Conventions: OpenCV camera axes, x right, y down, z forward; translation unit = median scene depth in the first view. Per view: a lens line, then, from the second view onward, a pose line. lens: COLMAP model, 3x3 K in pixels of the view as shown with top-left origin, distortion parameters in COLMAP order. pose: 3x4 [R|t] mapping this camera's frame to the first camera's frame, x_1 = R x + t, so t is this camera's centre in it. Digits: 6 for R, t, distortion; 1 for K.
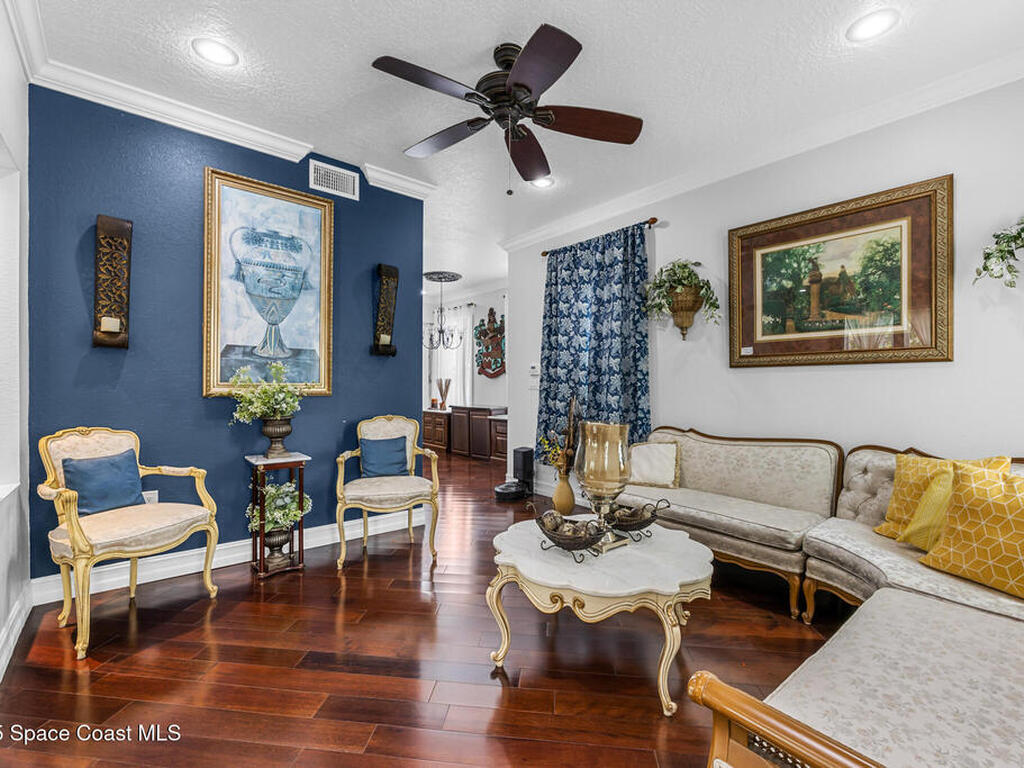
lens RADIAL K [[463.0, 0, 512.0], [0, 463.0, 384.0], [0, 0, 1]] dist [0.003237, 0.000238]
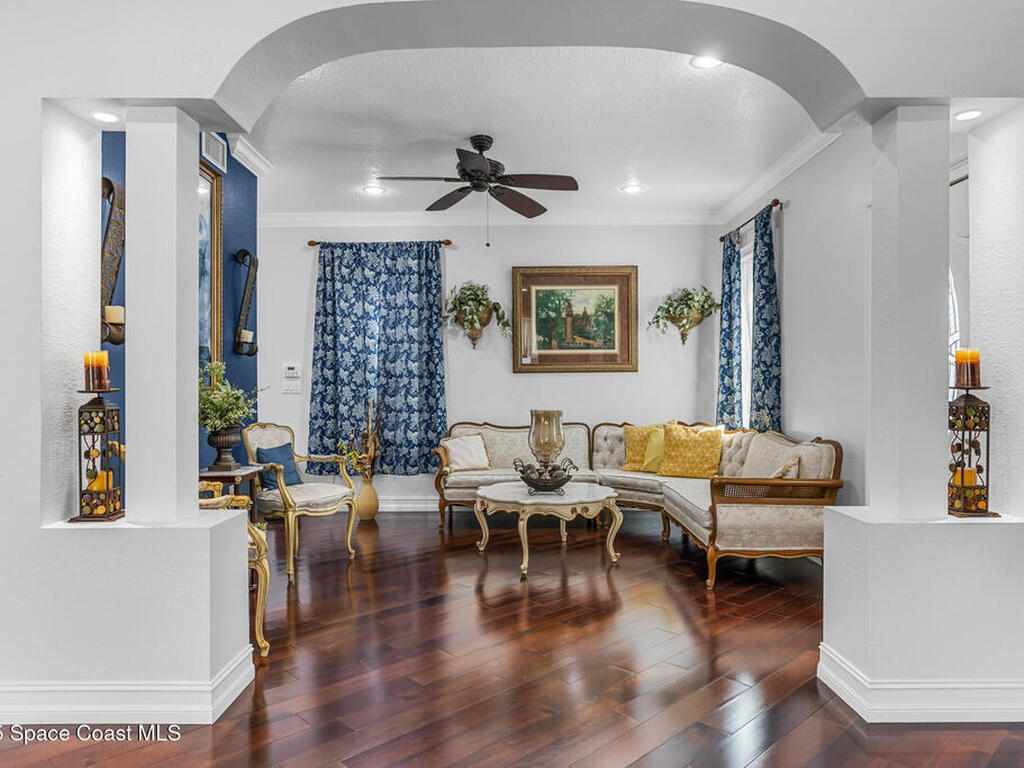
lens RADIAL K [[689.6, 0, 512.0], [0, 689.6, 384.0], [0, 0, 1]] dist [-0.002256, -0.000167]
pose [[0.643613, -0.002252, 0.765348, -1.060422], [0.006953, 0.999972, -0.002905, 0.001139], [-0.765319, 0.007191, 0.643611, -0.247283]]
